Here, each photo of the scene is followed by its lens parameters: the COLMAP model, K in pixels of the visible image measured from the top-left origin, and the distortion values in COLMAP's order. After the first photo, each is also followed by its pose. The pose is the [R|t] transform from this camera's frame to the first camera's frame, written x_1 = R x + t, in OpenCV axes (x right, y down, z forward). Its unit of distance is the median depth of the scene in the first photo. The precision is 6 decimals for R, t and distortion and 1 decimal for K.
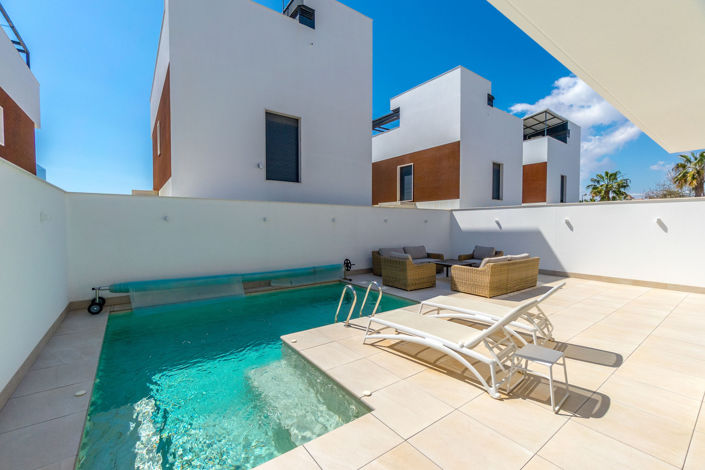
lens RADIAL K [[301.4, 0, 354.3], [0, 301.4, 236.9], [0, 0, 1]] dist [-0.002959, 0.000018]
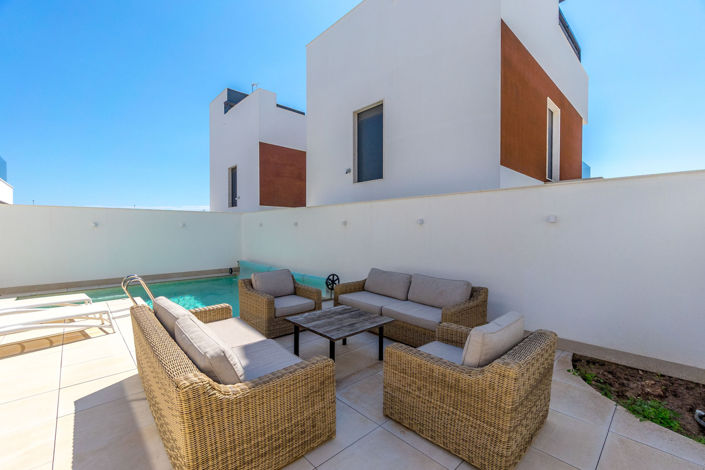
lens RADIAL K [[301.4, 0, 354.9], [0, 301.4, 234.0], [0, 0, 1]] dist [-0.002959, 0.000018]
pose [[0.110586, 0.017500, -0.993712, 0.740978], [-0.040737, 0.999085, 0.013061, -0.039691], [0.993031, 0.039036, 0.111198, 0.967201]]
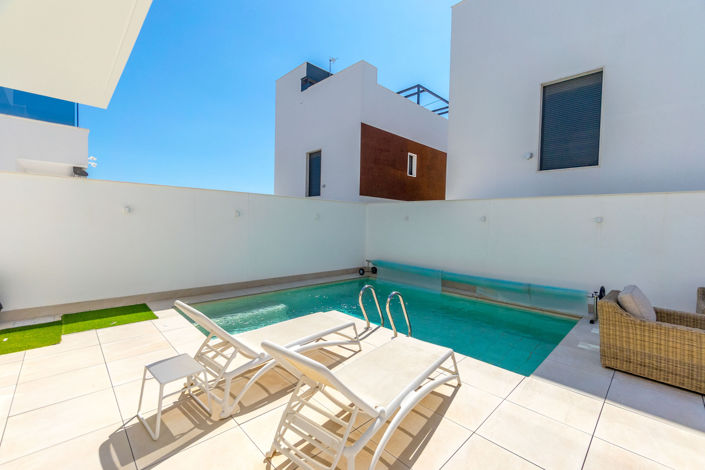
lens RADIAL K [[301.4, 0, 352.5], [0, 301.4, 233.6], [0, 0, 1]] dist [-0.002959, 0.000018]
pose [[0.120284, 0.038916, -0.991976, 0.486552], [-0.067496, 0.997240, 0.030938, -0.013935], [0.990442, 0.063233, 0.122579, 0.444515]]
